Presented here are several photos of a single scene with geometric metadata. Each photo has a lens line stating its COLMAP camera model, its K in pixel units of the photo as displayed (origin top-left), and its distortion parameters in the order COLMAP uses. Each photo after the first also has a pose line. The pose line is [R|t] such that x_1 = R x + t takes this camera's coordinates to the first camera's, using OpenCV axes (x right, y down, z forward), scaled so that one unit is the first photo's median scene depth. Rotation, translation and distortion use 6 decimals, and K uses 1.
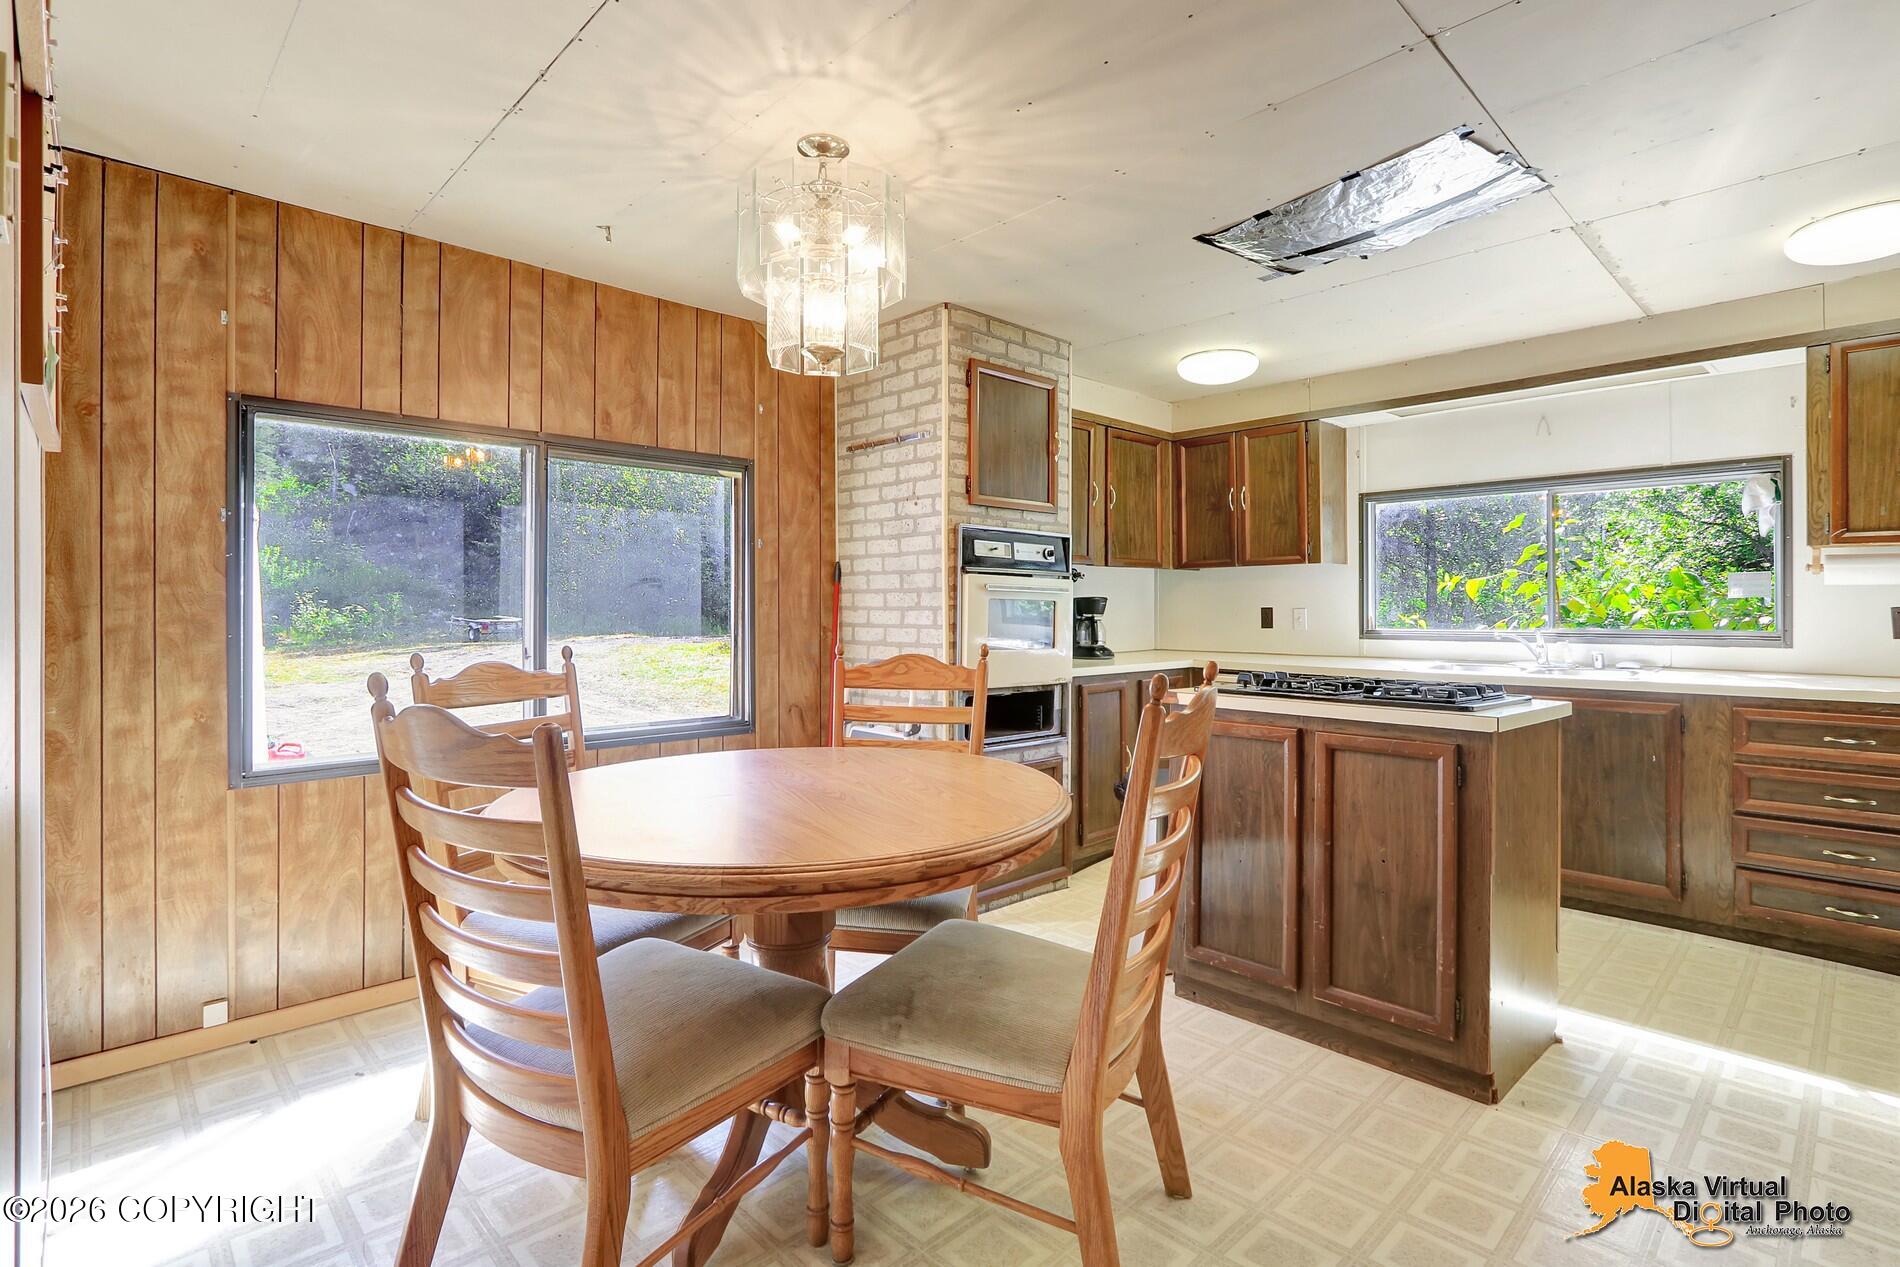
lens RADIAL K [[903.3, 0, 936.4], [0, 903.3, 623.0], [0, 0, 1]] dist [-0.019937, 0.001082]
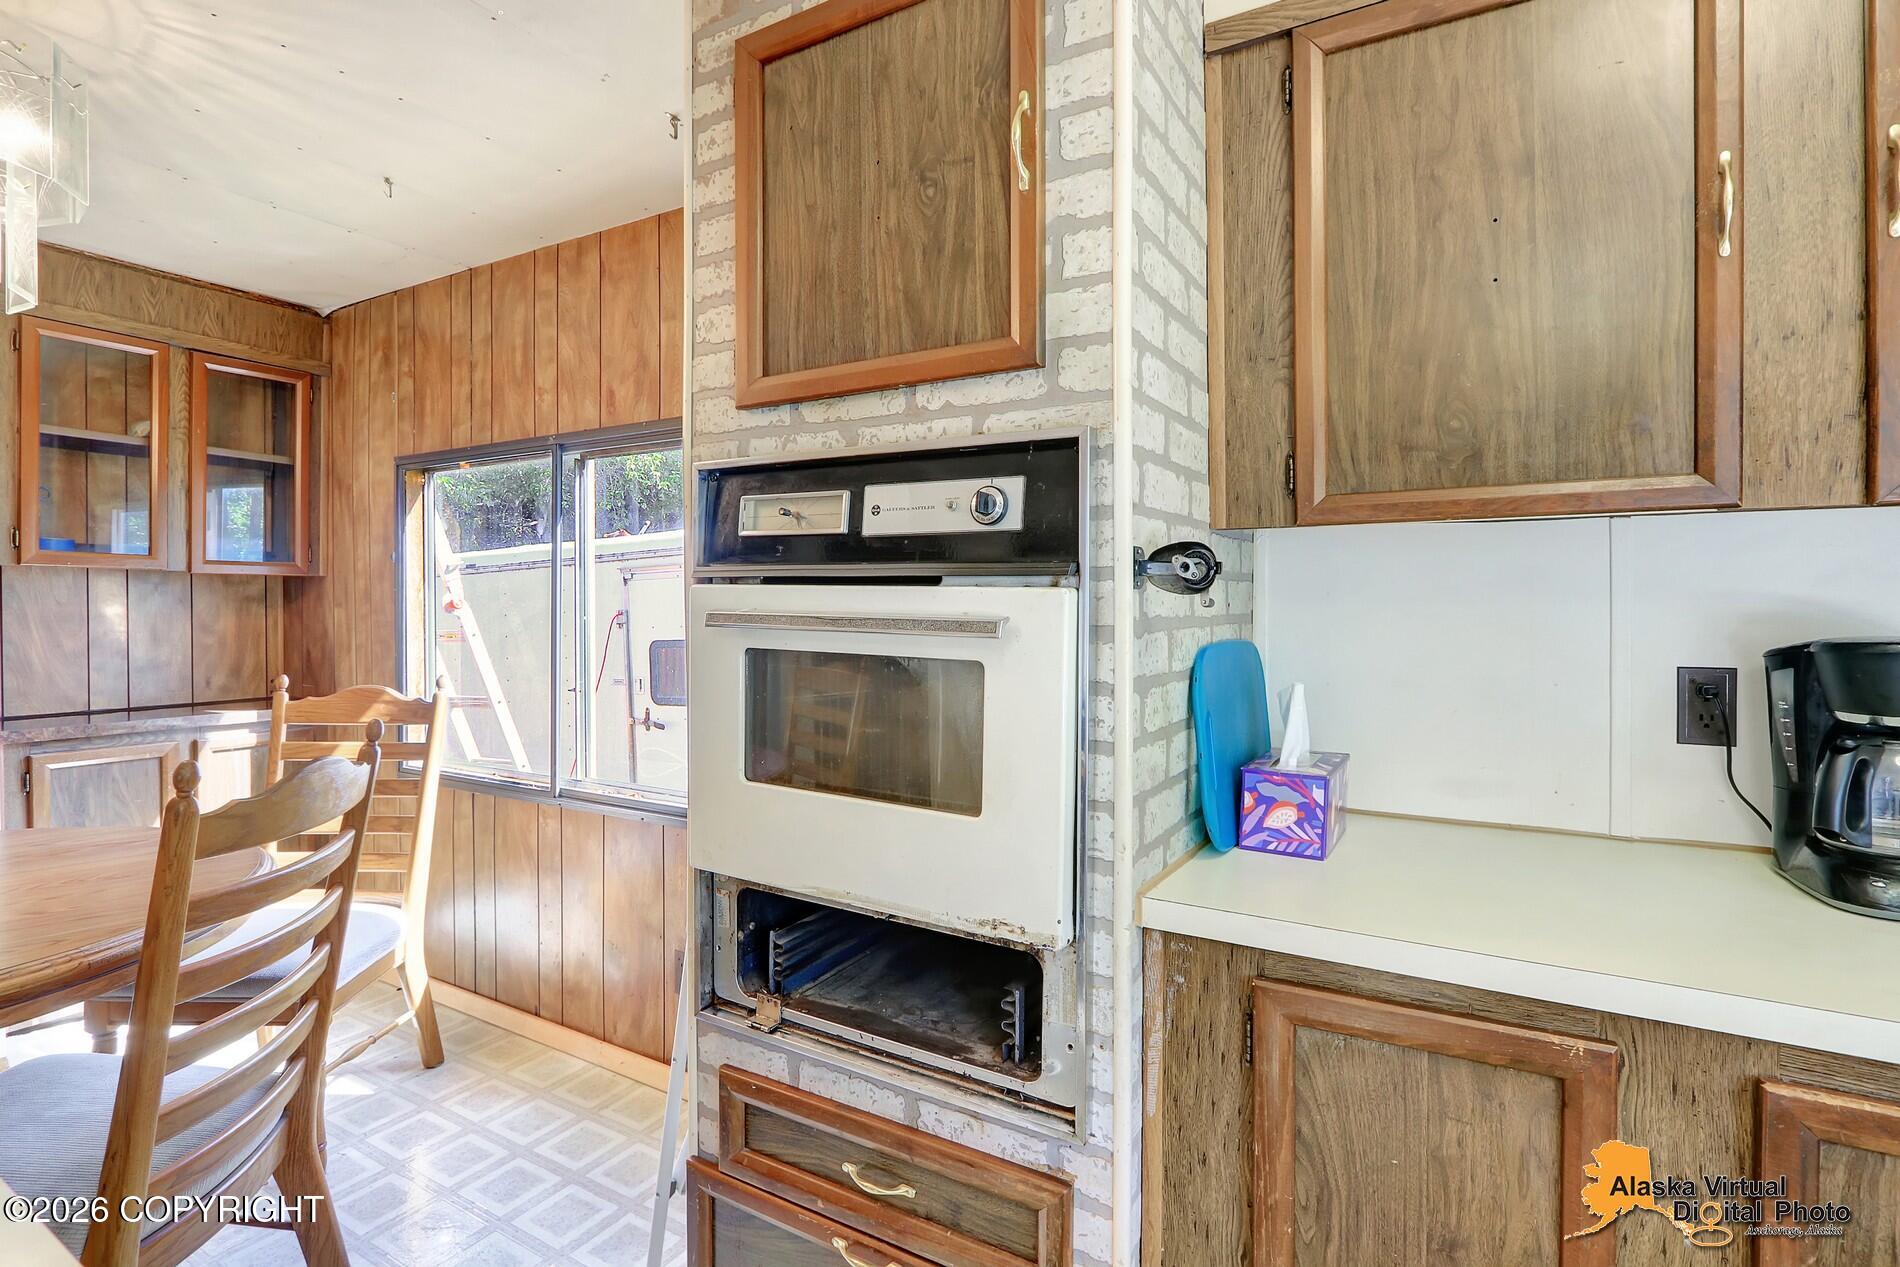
lens RADIAL K [[938.0, 0, 955.5], [0, 938.0, 622.5], [0, 0, 1]] dist [-0.015632, 0.000905]
pose [[0.277673, 0.014290, -0.960569, 0.472497], [-0.023195, 0.999698, 0.008167, -0.043043], [0.960396, 0.020012, 0.277920, 0.999615]]
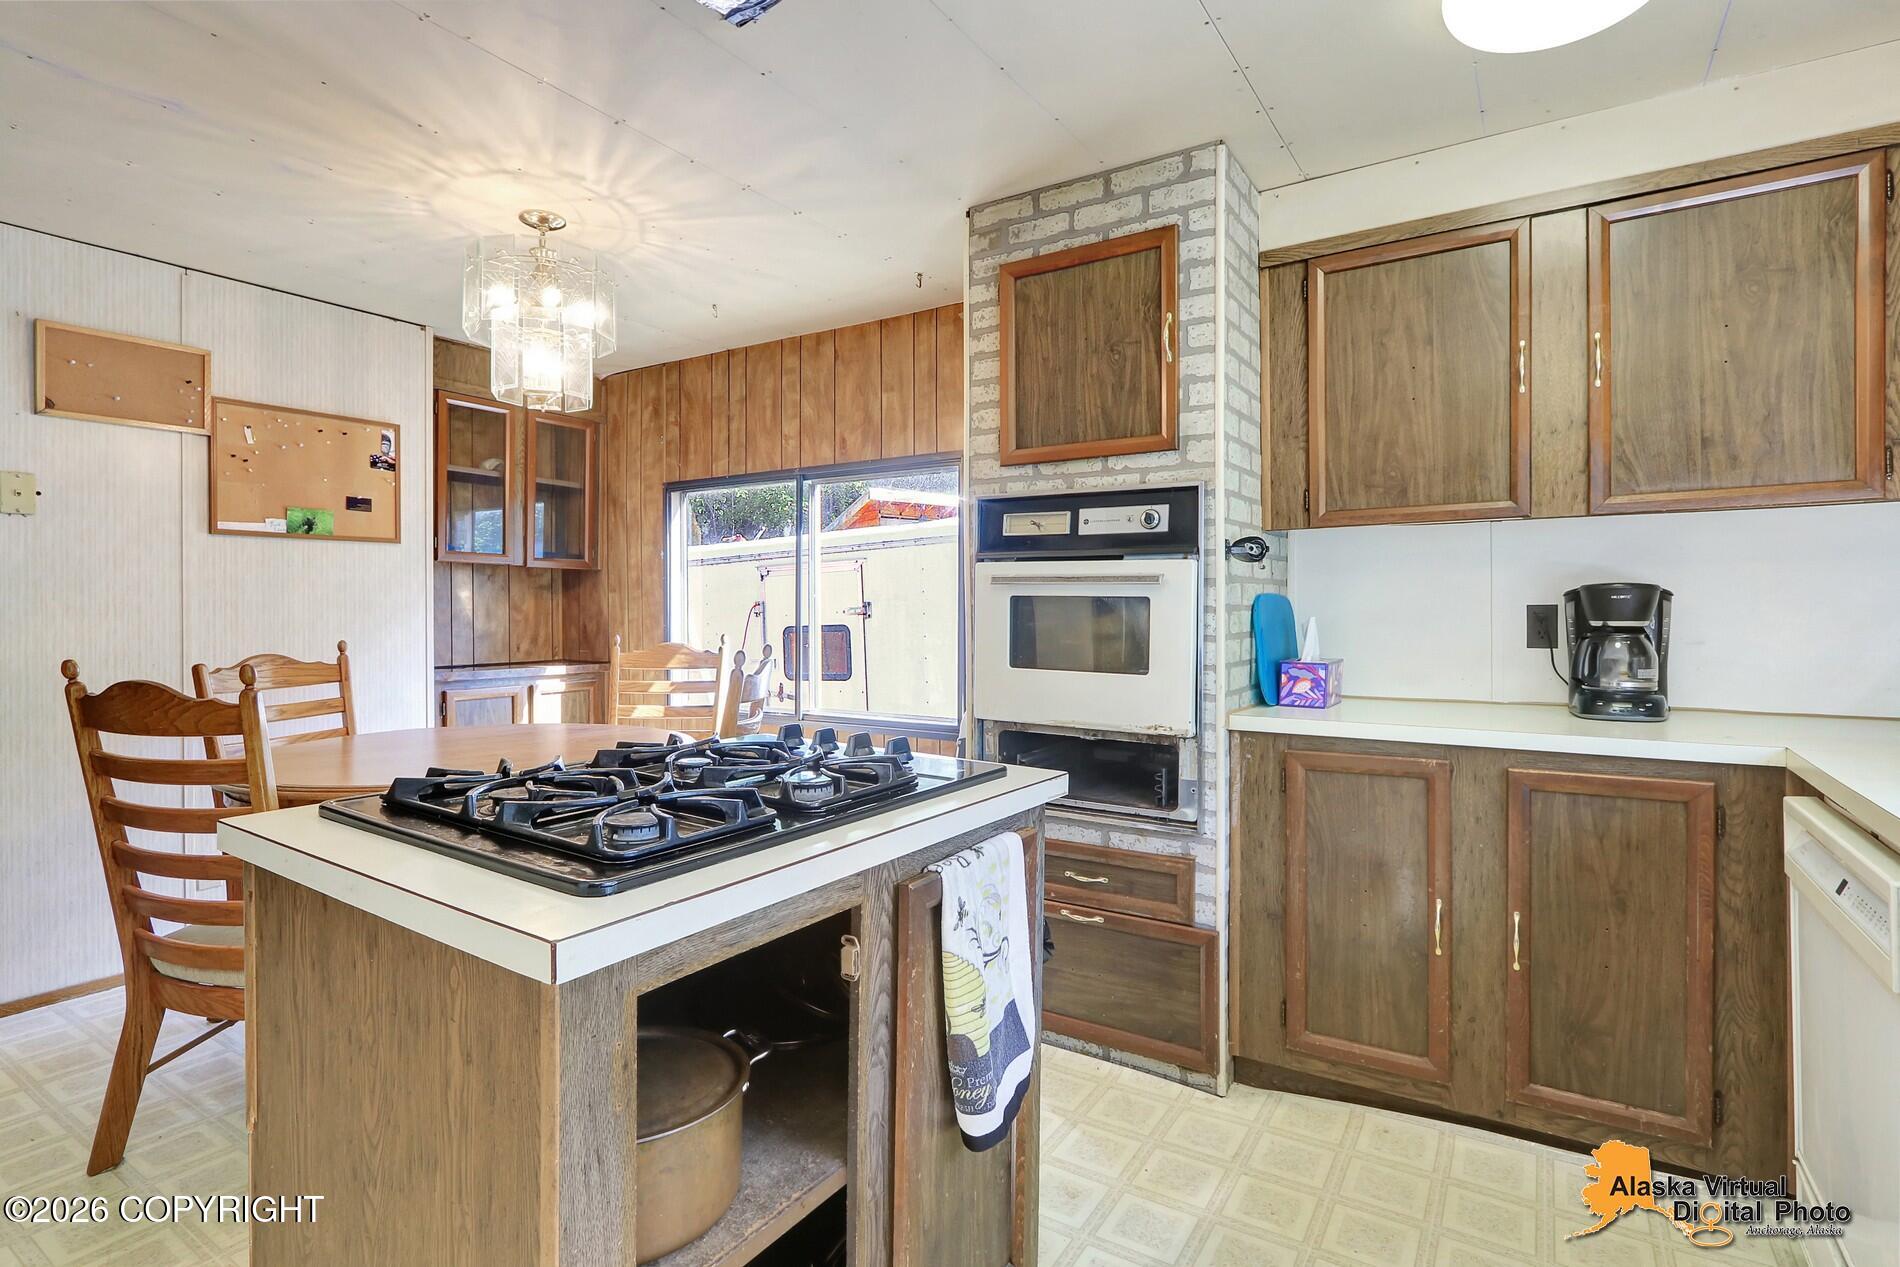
lens RADIAL K [[951.9, 0, 950.0], [0, 951.9, 633.5], [0, 0, 1]] dist [-0.021059, 0.021678]
pose [[0.236667, 0.020055, -0.971384, 0.793192], [-0.018431, 0.999700, 0.016149, -0.007797], [0.971416, 0.014082, 0.236966, 0.795861]]
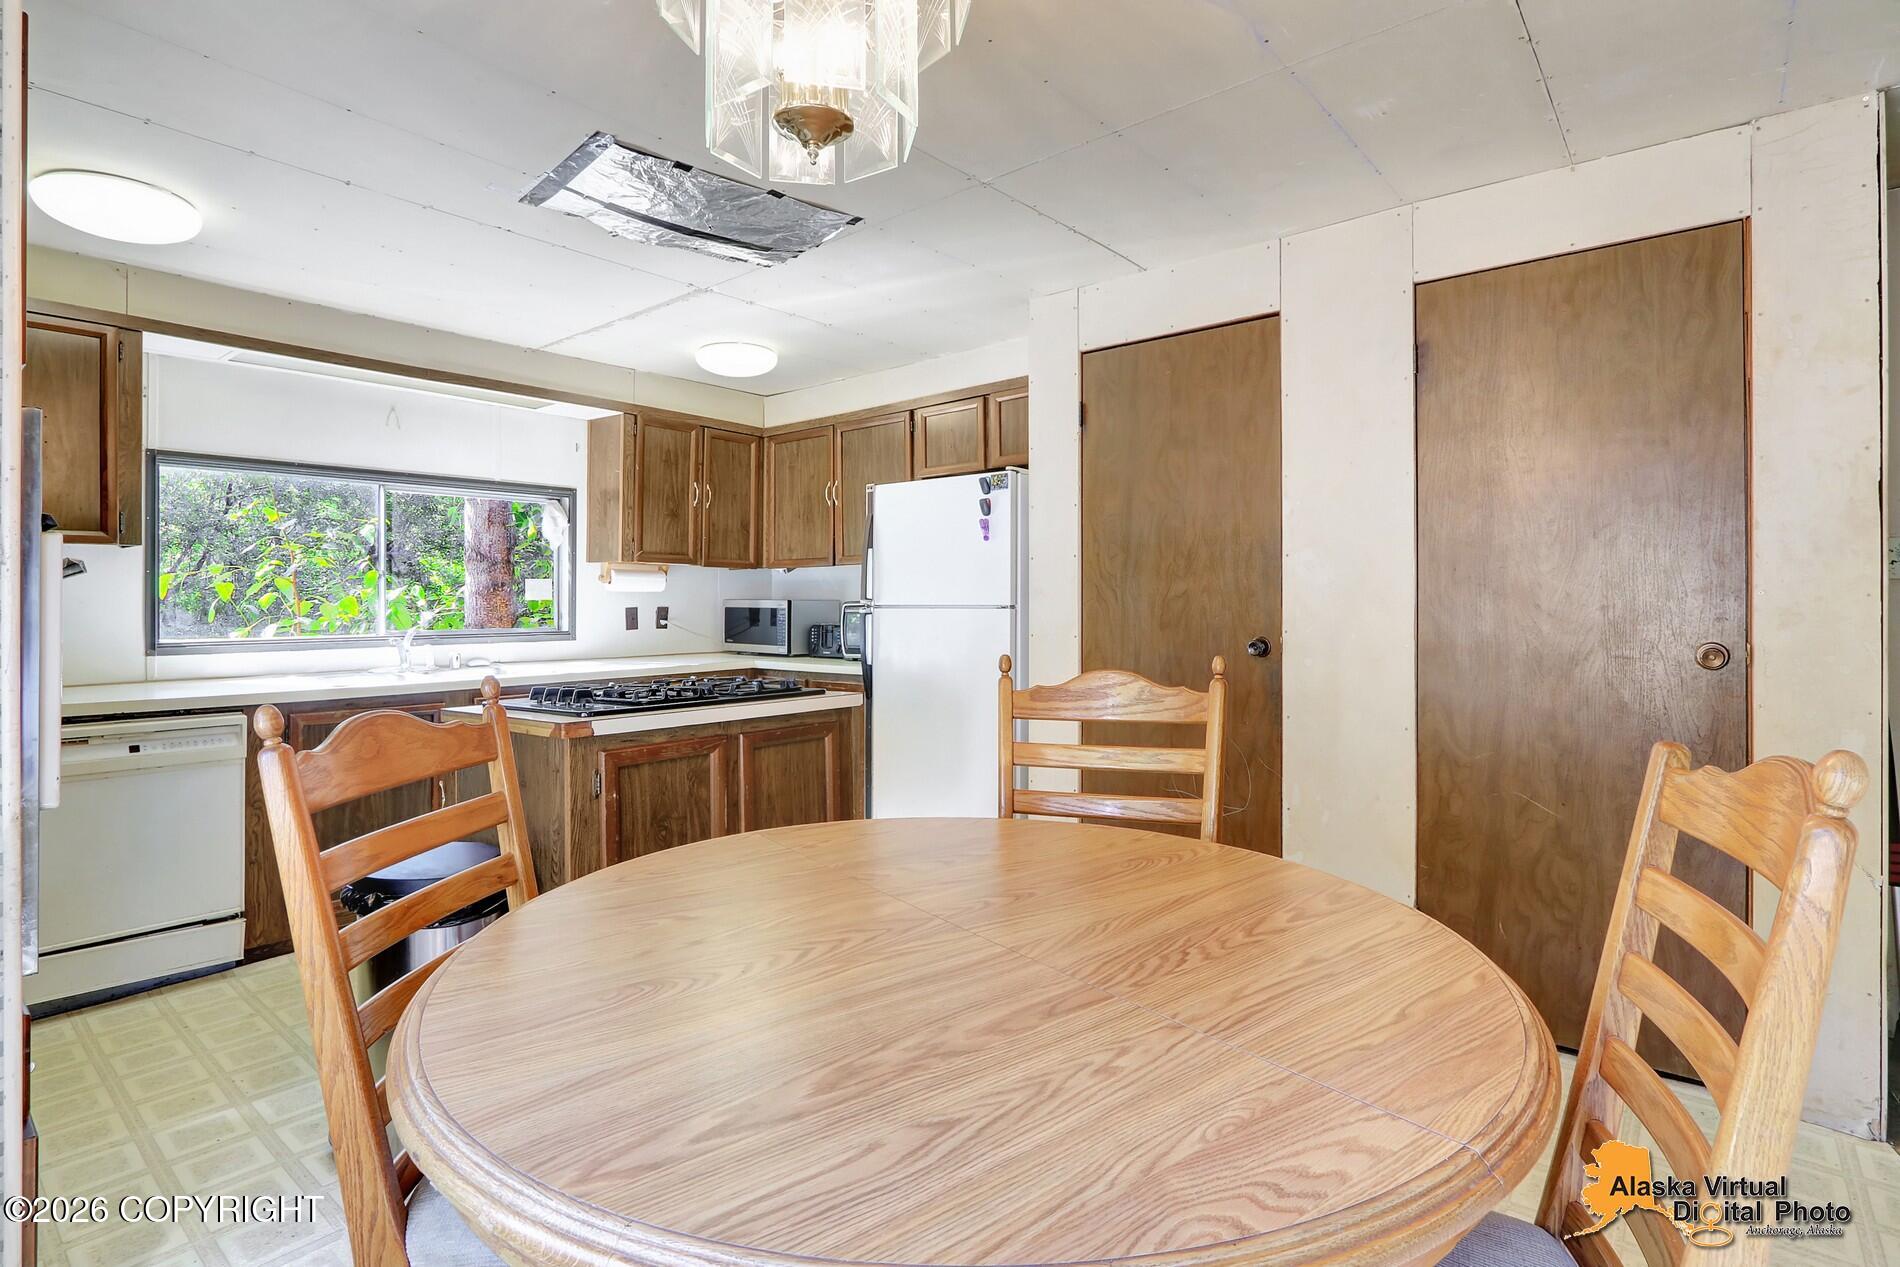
lens RADIAL K [[951.9, 0, 950.0], [0, 951.9, 633.5], [0, 0, 1]] dist [-0.021059, 0.021678]
pose [[-0.106943, -0.029715, 0.993821, -0.456336], [0.022520, 0.999224, 0.032300, -0.013298], [-0.994010, 0.025835, -0.106191, 0.629915]]
